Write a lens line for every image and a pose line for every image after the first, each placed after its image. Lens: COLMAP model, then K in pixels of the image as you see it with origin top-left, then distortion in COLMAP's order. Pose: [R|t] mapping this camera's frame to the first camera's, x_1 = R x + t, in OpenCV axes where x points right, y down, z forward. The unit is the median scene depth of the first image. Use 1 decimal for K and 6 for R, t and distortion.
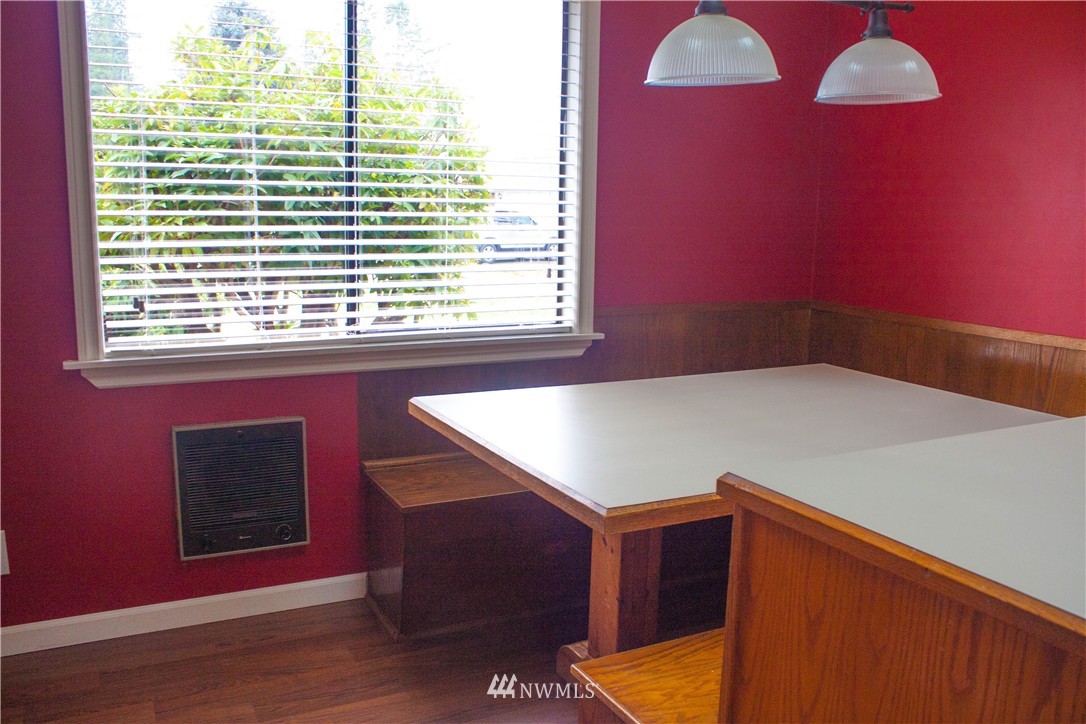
lens RADIAL K [[898.1, 0, 544.3], [0, 898.1, 416.6], [0, 0, 1]] dist [-0.132109, 0.000115]
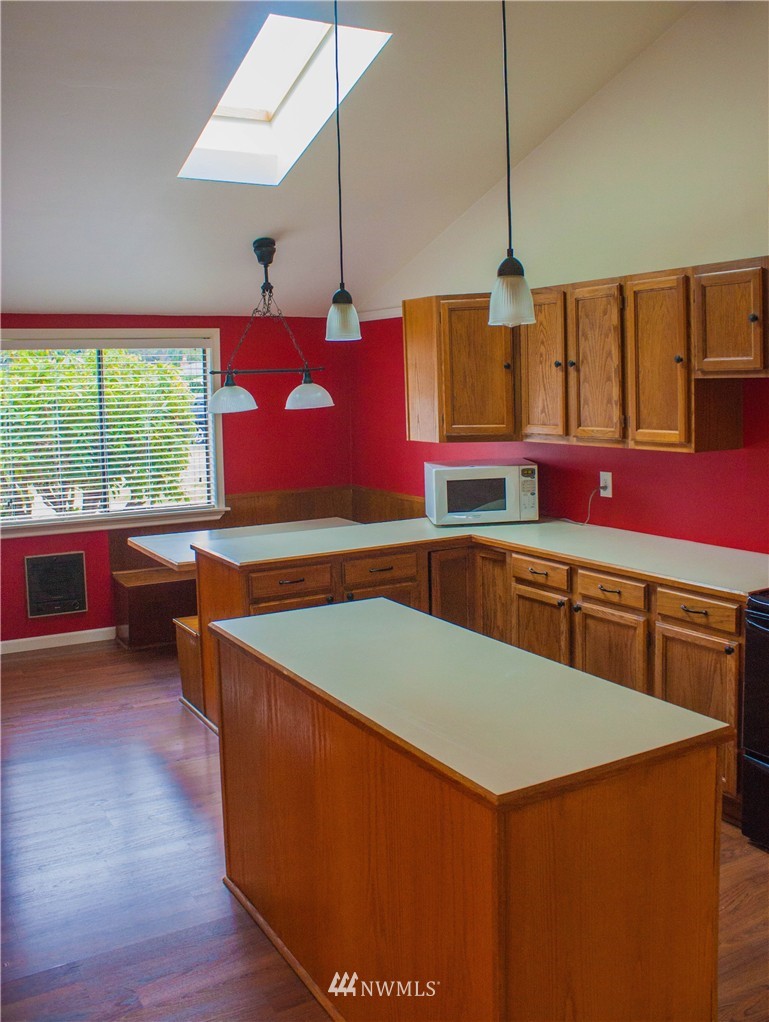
lens RADIAL K [[926.6, 0, 384.5], [0, 926.6, 511.0], [0, 0, 1]] dist [-0.171599, -0.001676]
pose [[0.997786, -0.040843, 0.052486, 0.293619], [0.045357, 0.995095, -0.087911, 0.110229], [-0.048638, 0.090097, 0.994745, -1.051327]]
